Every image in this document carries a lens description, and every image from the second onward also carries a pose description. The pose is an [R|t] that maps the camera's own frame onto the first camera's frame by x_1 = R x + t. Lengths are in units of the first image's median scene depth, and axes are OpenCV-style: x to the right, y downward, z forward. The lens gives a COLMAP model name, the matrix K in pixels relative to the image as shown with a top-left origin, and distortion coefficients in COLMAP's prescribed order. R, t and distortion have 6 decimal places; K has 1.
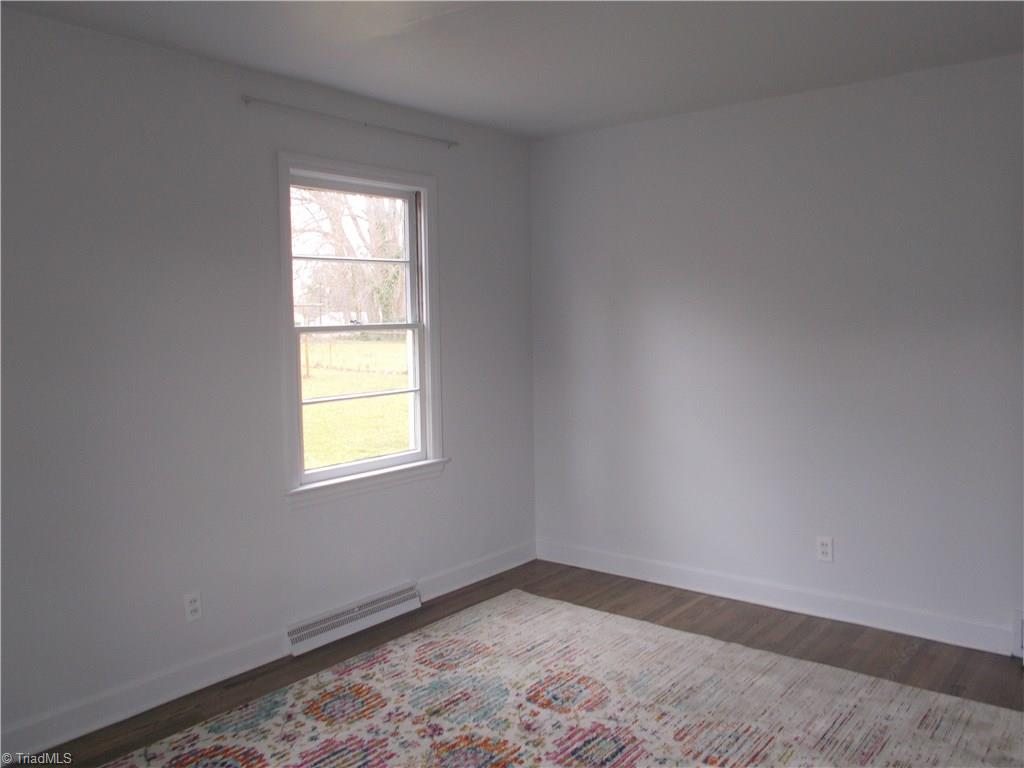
lens RADIAL K [[863.3, 0, 512.0], [0, 863.3, 384.0], [0, 0, 1]] dist [0.002932, 0.001202]
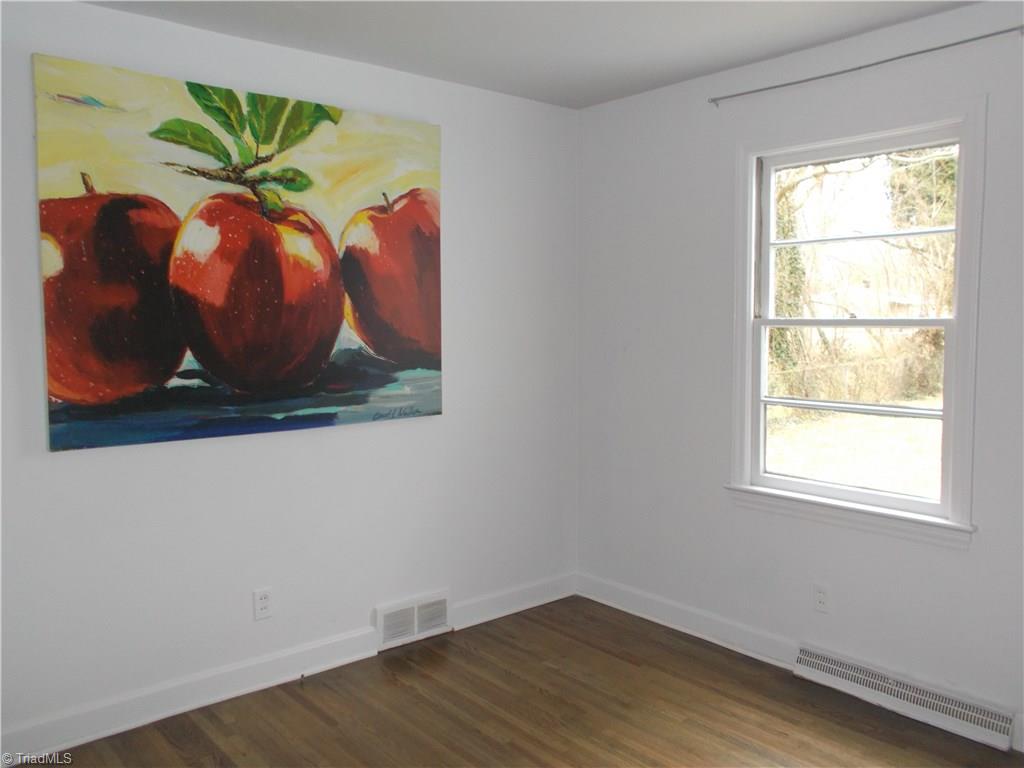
lens RADIAL K [[863.3, 0, 512.0], [0, 863.3, 384.0], [0, 0, 1]] dist [0.002932, 0.001202]
pose [[-0.211396, 0.093581, -0.972910, 0.646637], [-0.074848, 0.990933, 0.111578, -0.070641], [0.974530, 0.096408, -0.202475, 0.814865]]
